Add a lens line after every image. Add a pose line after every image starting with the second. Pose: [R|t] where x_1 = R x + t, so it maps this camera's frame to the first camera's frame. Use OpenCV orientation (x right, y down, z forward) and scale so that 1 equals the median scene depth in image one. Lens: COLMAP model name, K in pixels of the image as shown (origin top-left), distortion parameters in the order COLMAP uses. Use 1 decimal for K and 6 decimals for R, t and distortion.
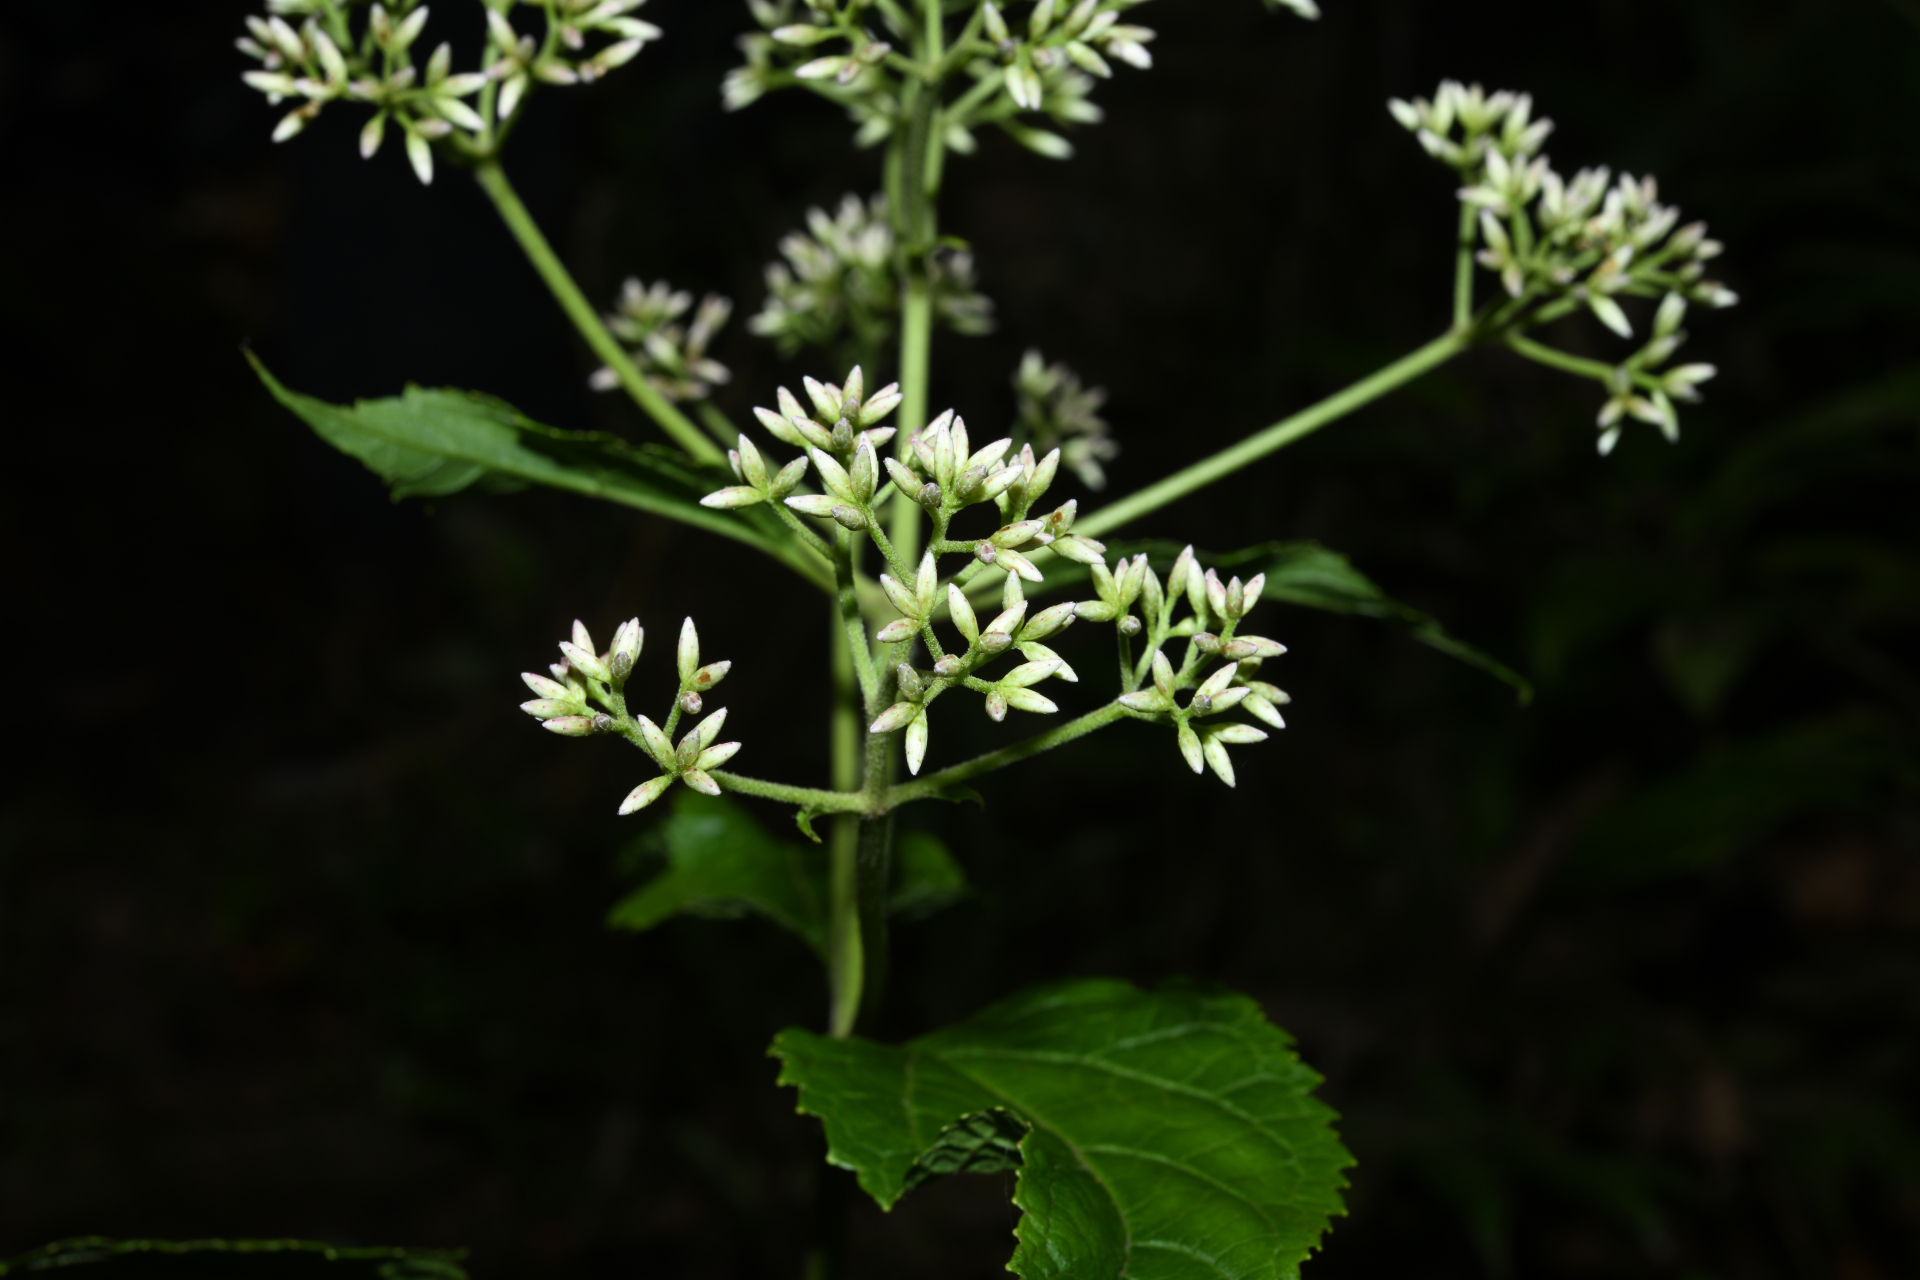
lens RADIAL K [[4073.4, 0, 960.0], [0, 4073.4, 640.0], [0, 0, 1]] dist [-0.127660, -0.204456]
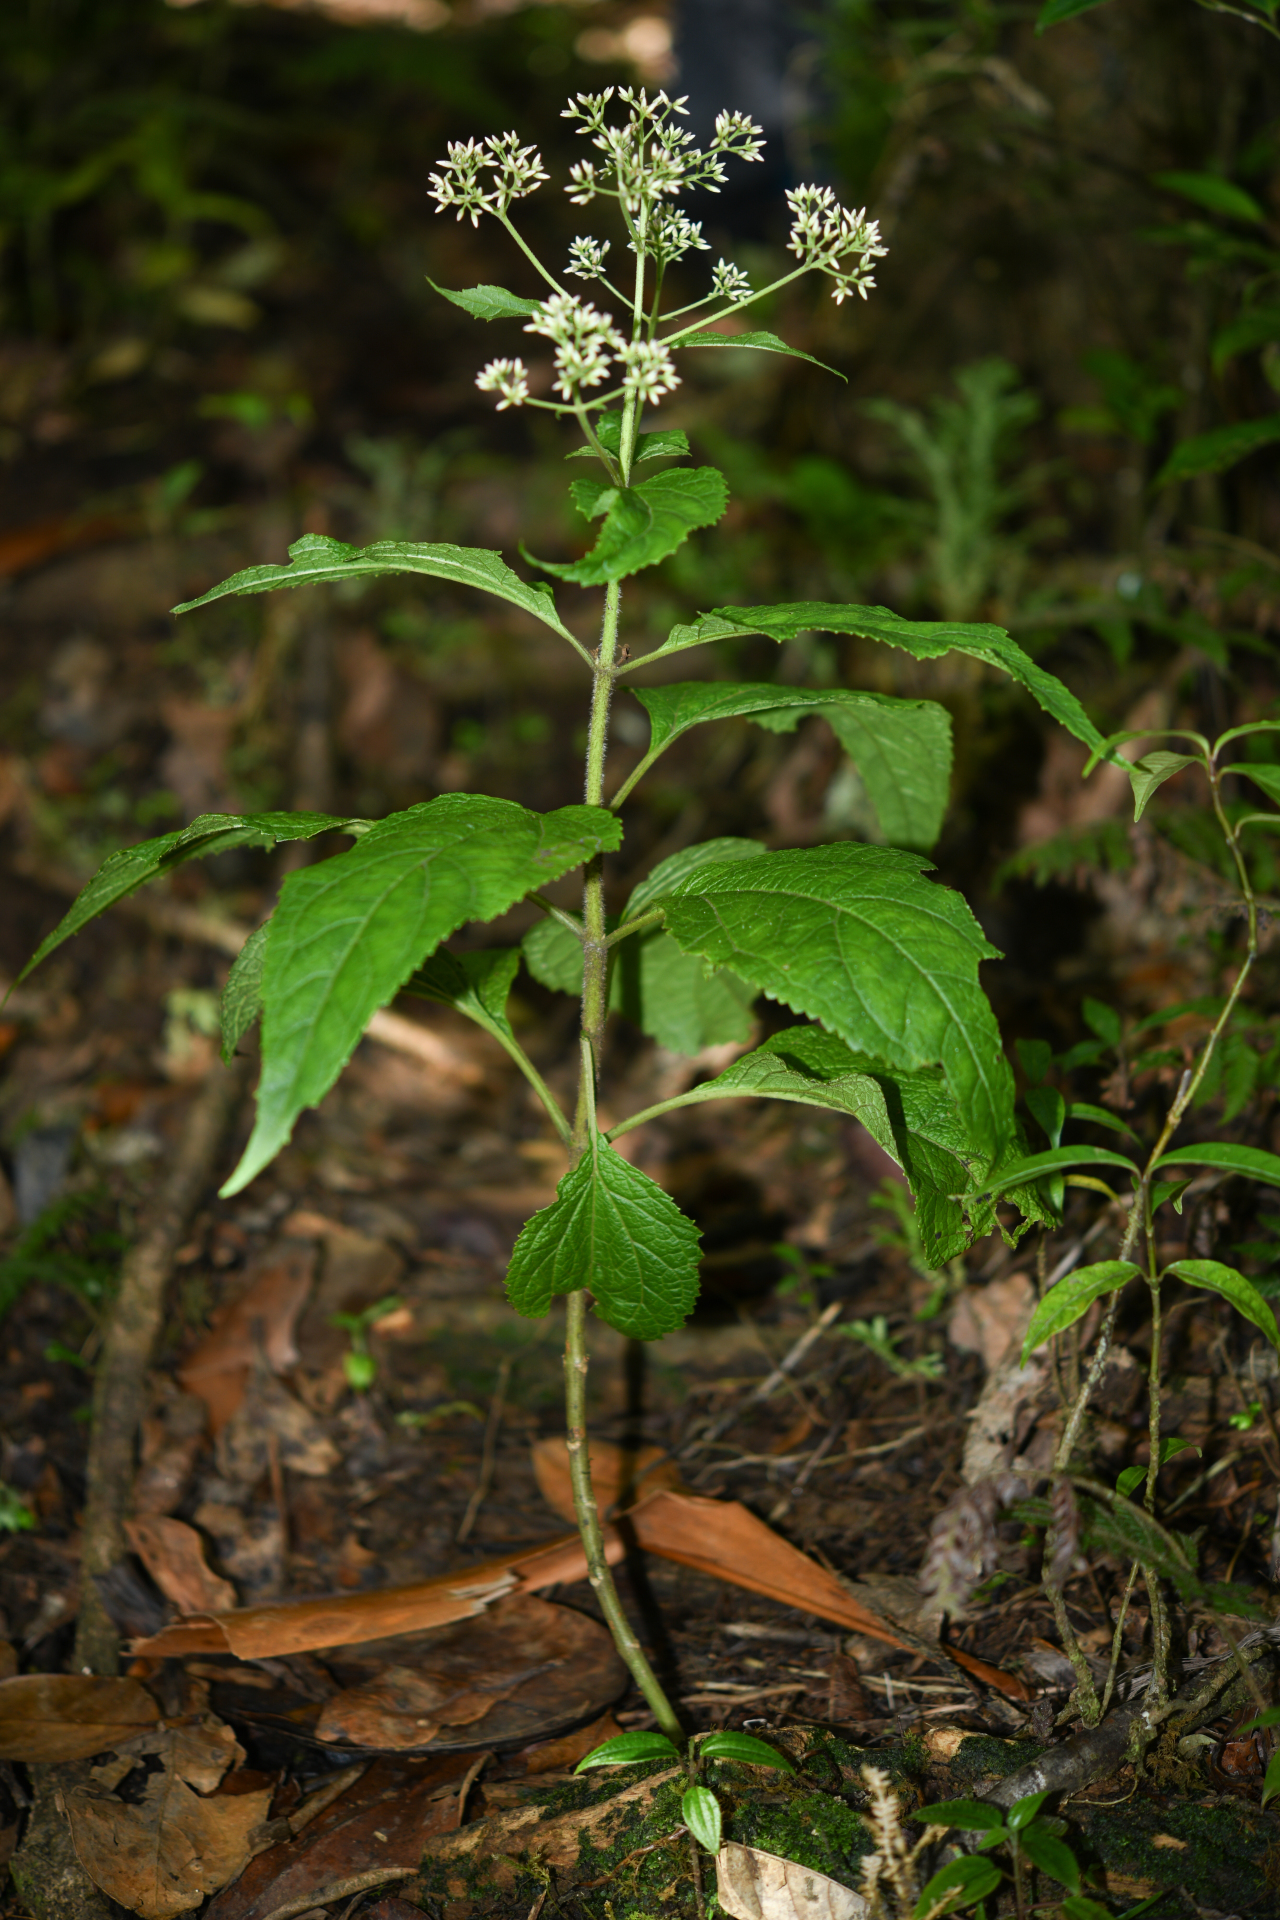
lens RADIAL K [[4073.4, 0, 640.0], [0, 4073.4, 960.0], [0, 0, 1]] dist [-0.127660, -0.204456]
pose [[0.974842, 0.031147, -0.220710, 0.763319], [0.004621, 0.987152, 0.159716, -0.047724], [0.222849, -0.156718, 0.962174, -2.314363]]
